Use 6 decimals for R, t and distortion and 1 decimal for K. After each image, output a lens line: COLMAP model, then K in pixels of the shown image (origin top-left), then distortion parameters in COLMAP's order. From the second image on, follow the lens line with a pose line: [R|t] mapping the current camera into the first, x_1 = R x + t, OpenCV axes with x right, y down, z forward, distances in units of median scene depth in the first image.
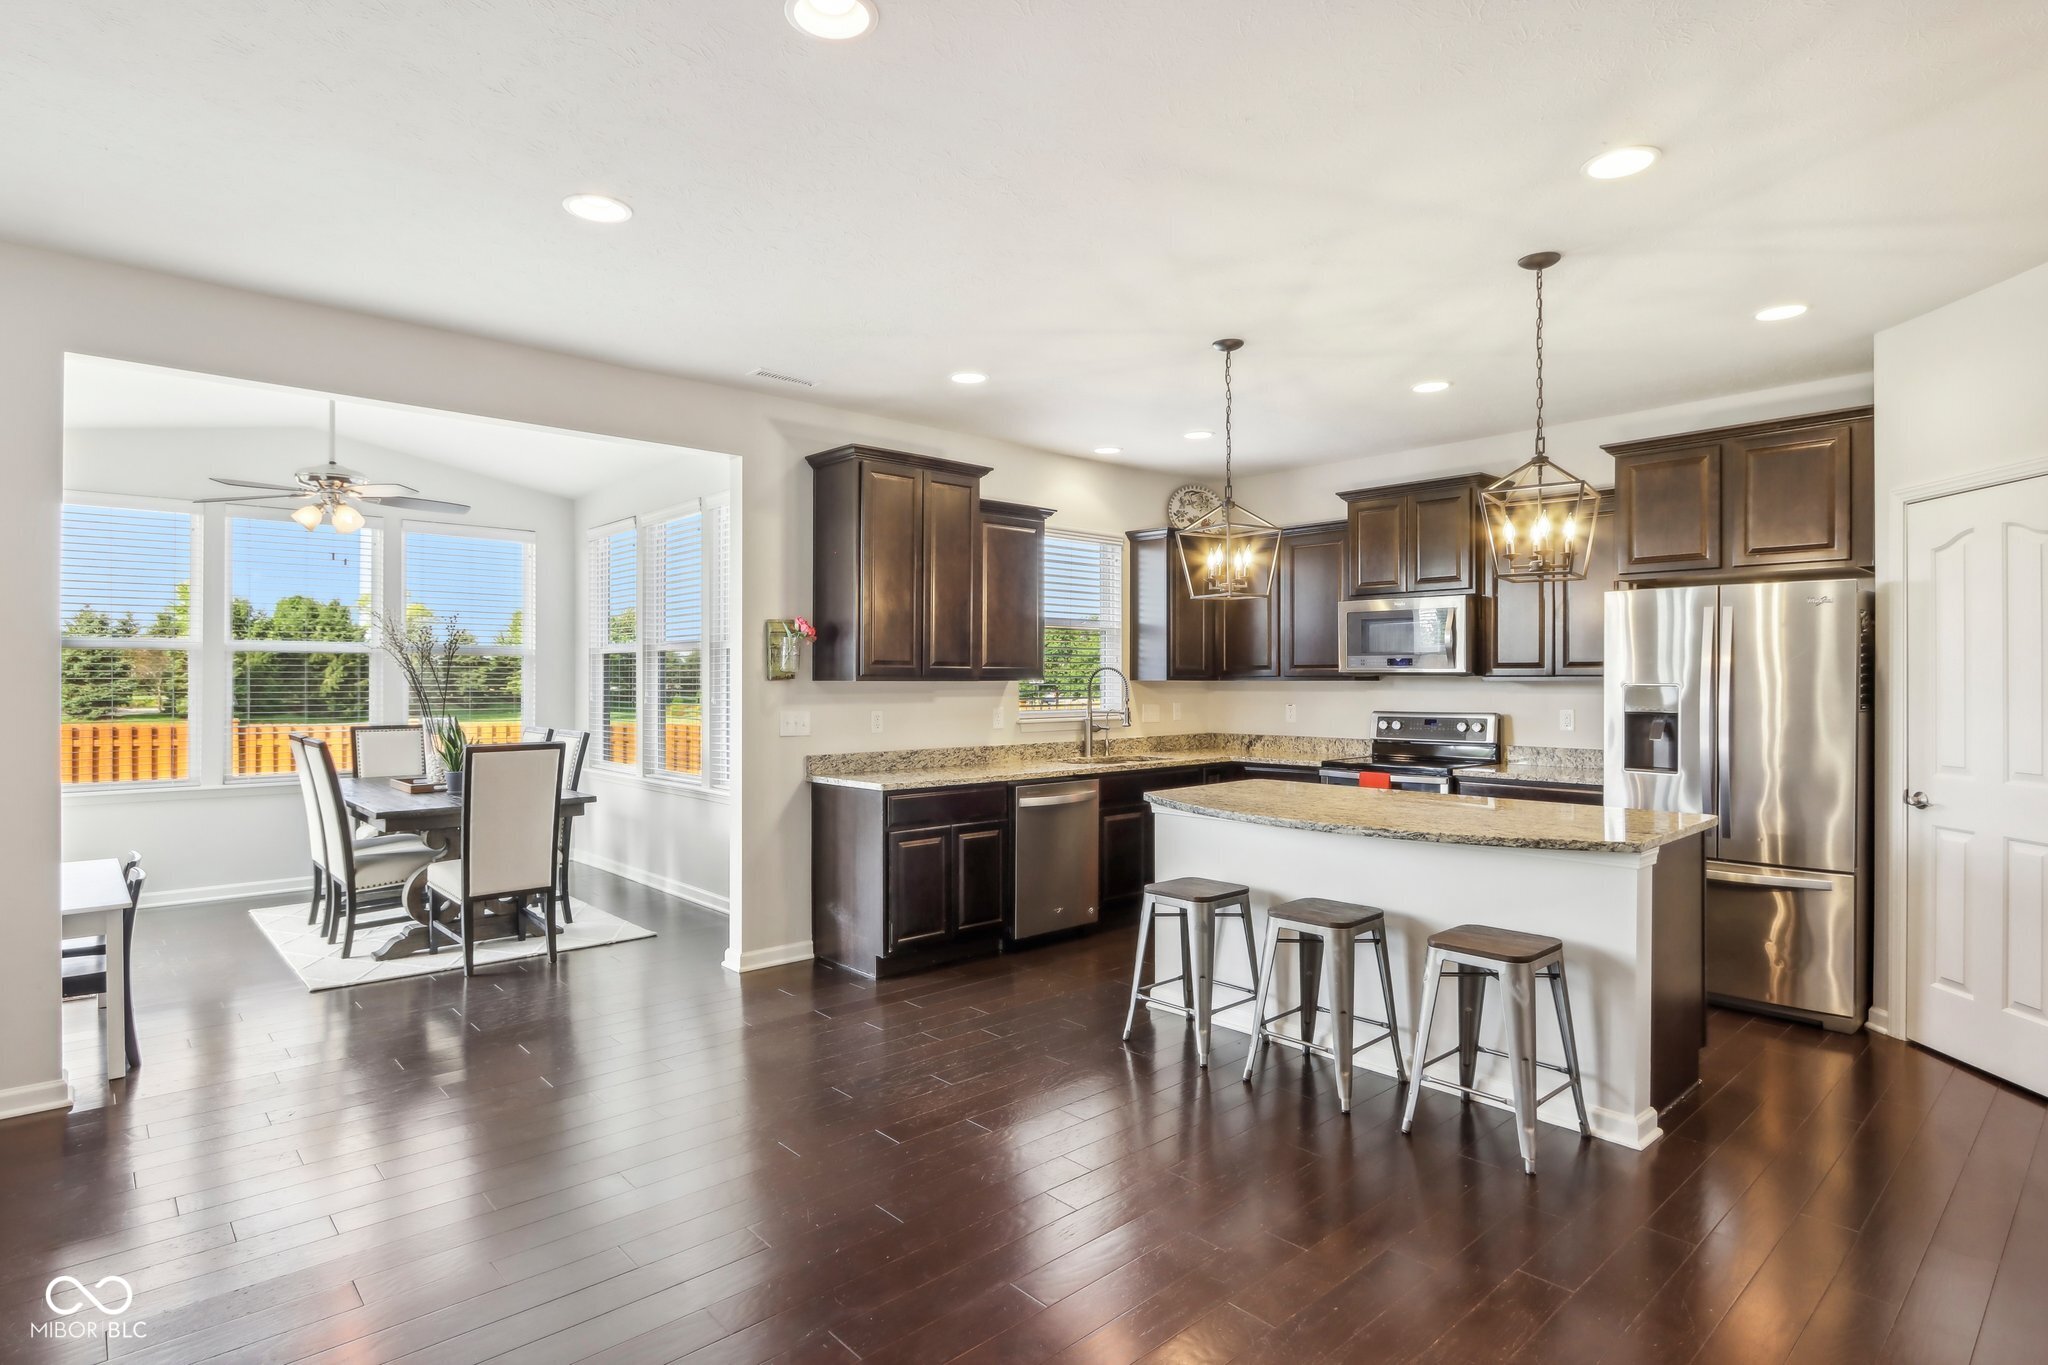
lens RADIAL K [[1066.7, 0, 1016.1], [0, 1066.7, 684.9], [0, 0, 1]] dist [-0.011227, 0.001005]
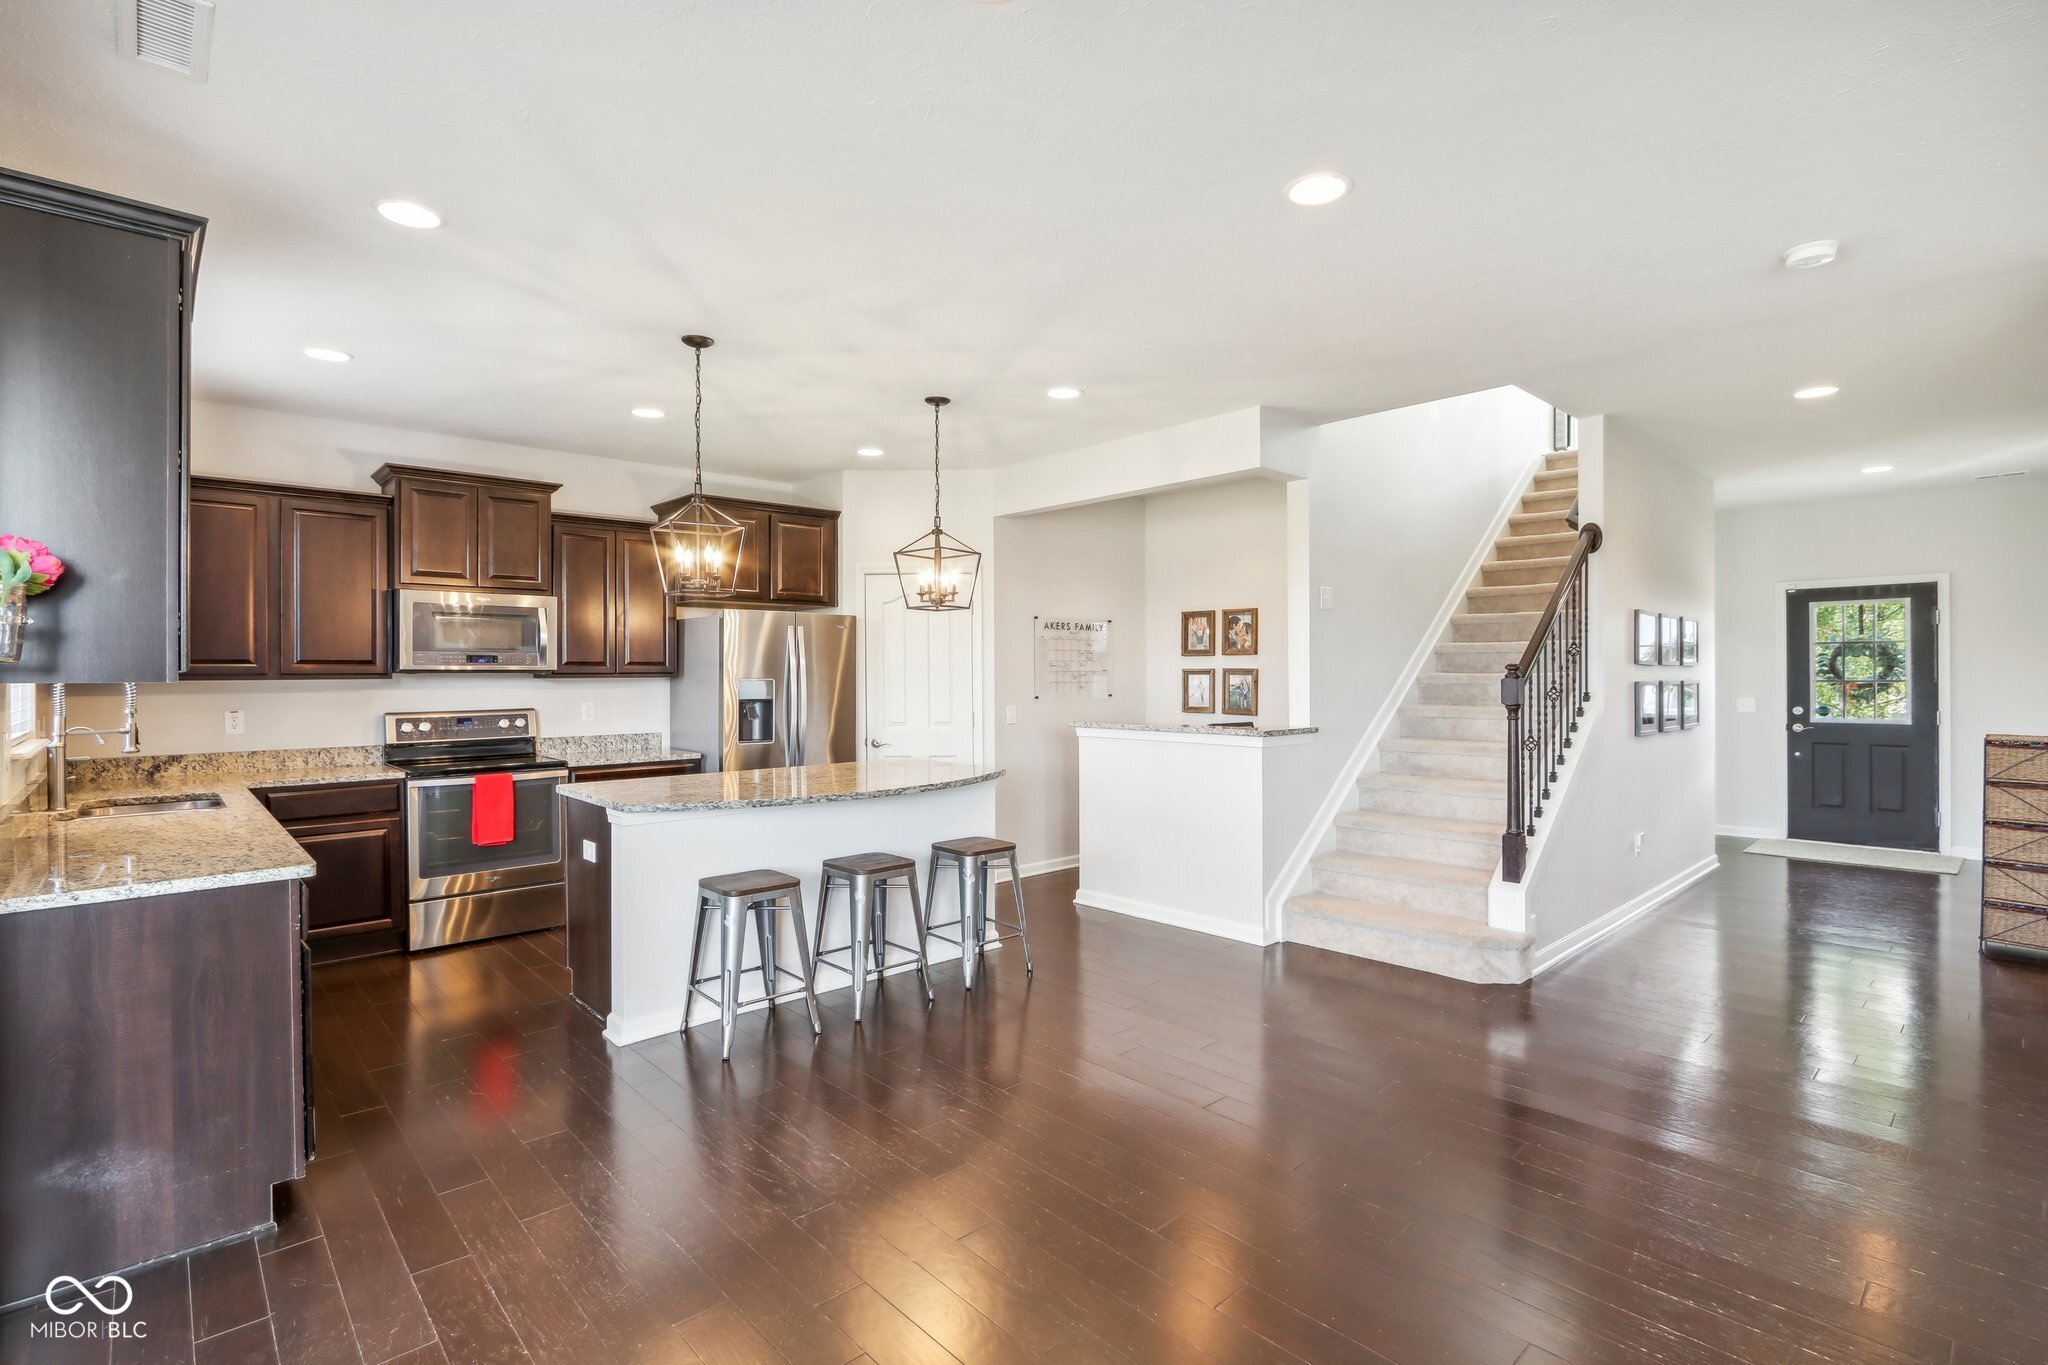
lens RADIAL K [[967.6, 0, 1022.3], [0, 967.6, 680.0], [0, 0, 1]] dist [-0.014917, 0.002638]
pose [[-0.005906, -0.007492, 0.999954, -0.541303], [0.010416, 0.999917, 0.007553, -0.004306], [-0.999928, 0.010460, -0.005828, 0.536183]]
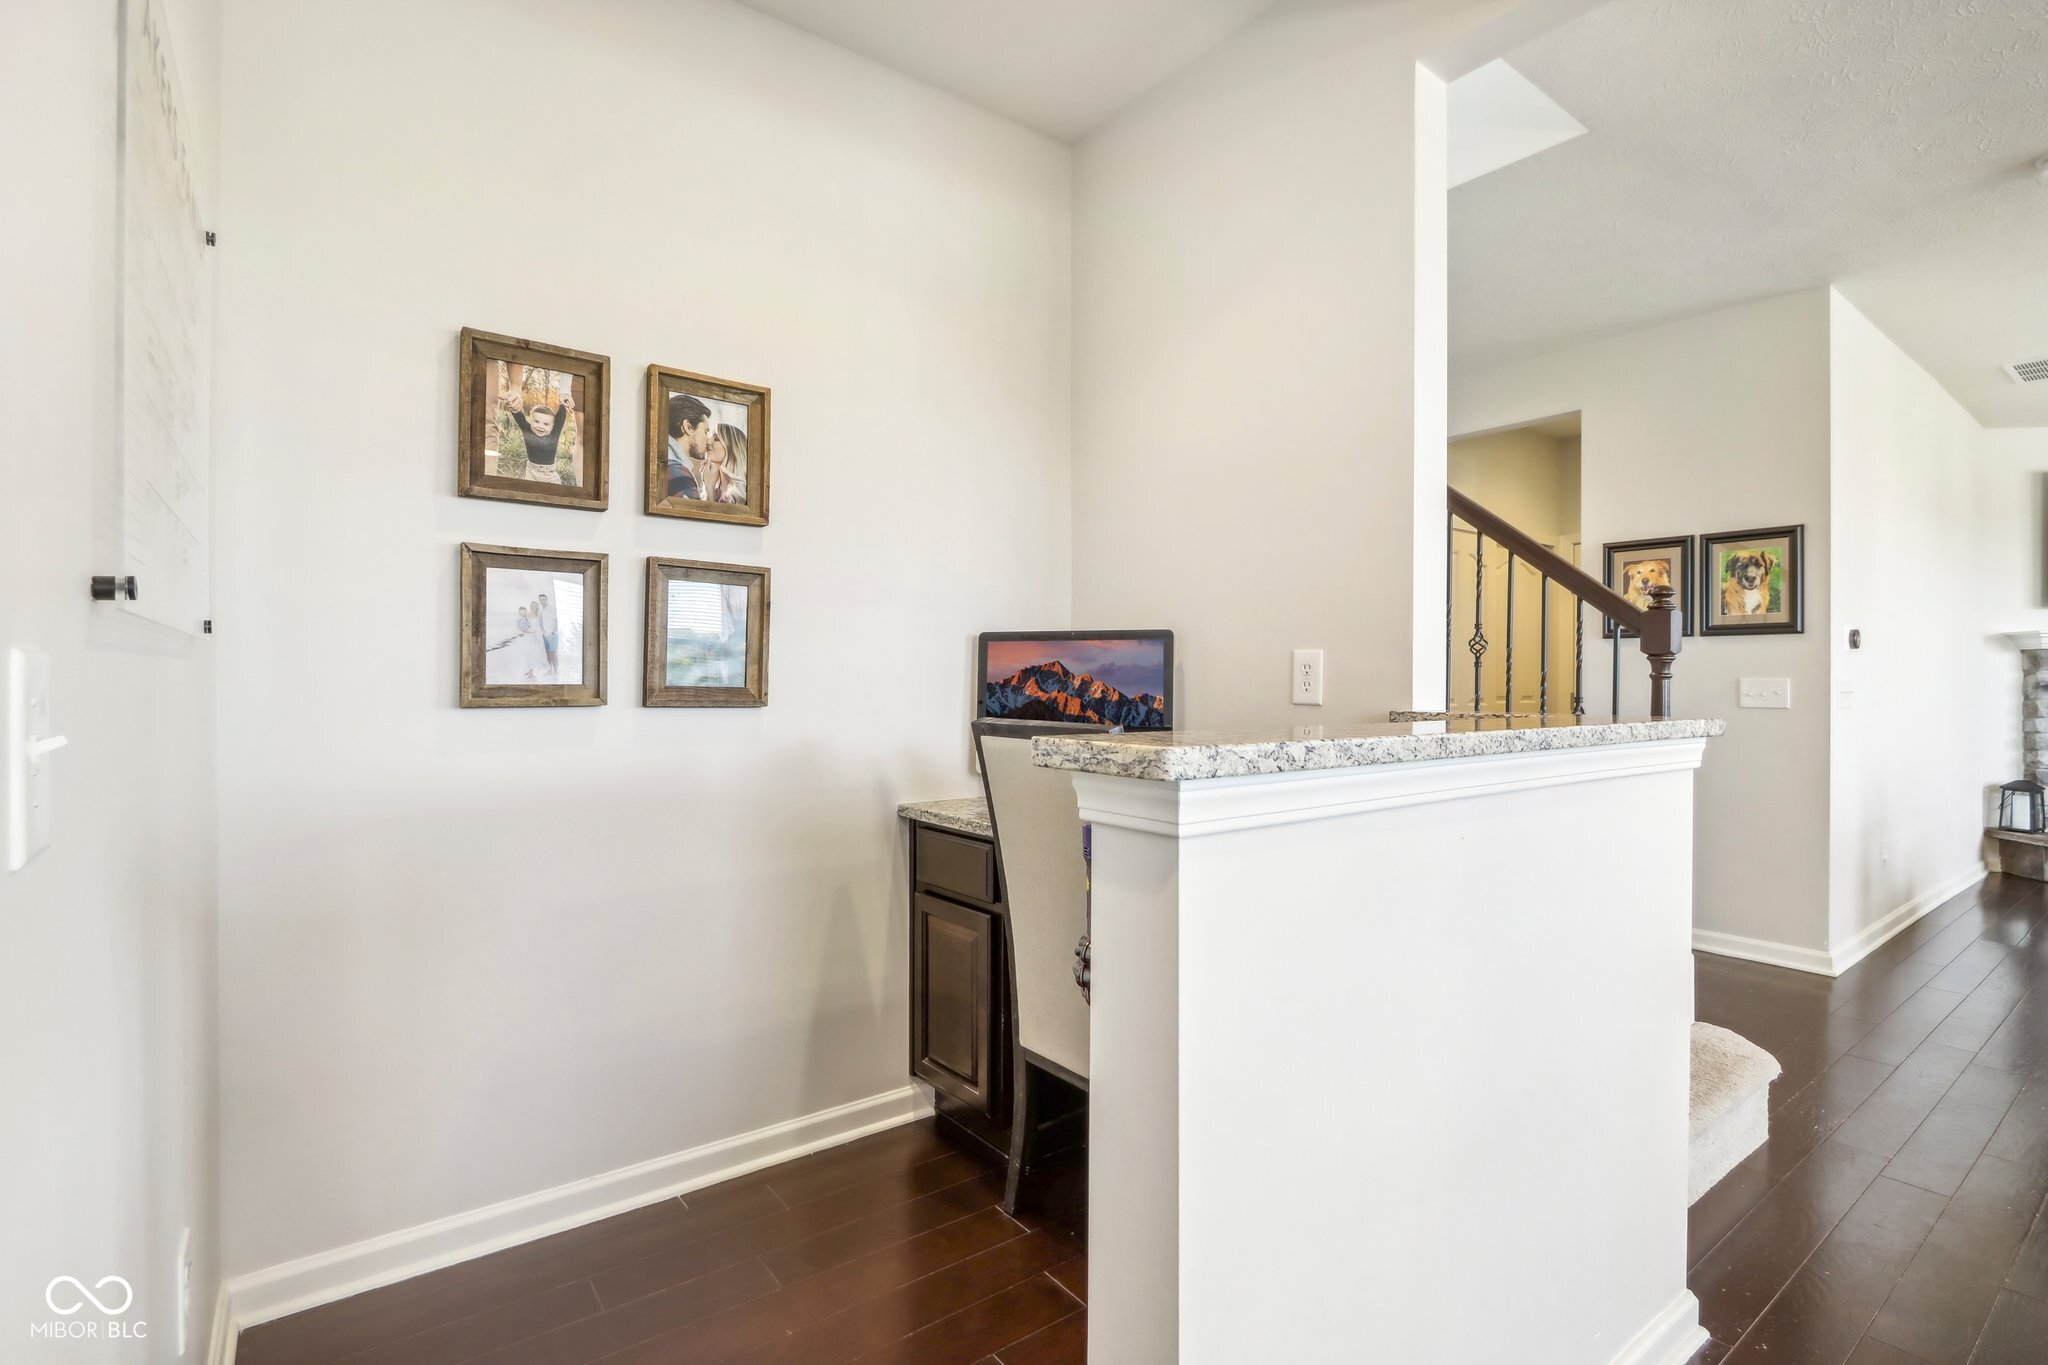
lens RADIAL K [[967.6, 0, 1025.0], [0, 967.6, 679.2], [0, 0, 1]] dist [-0.014917, 0.002638]
pose [[-0.996649, -0.004635, 0.081668, 0.506728], [-0.003955, 0.999956, 0.008479, 0.036210], [-0.081703, 0.008127, -0.996624, 0.633511]]
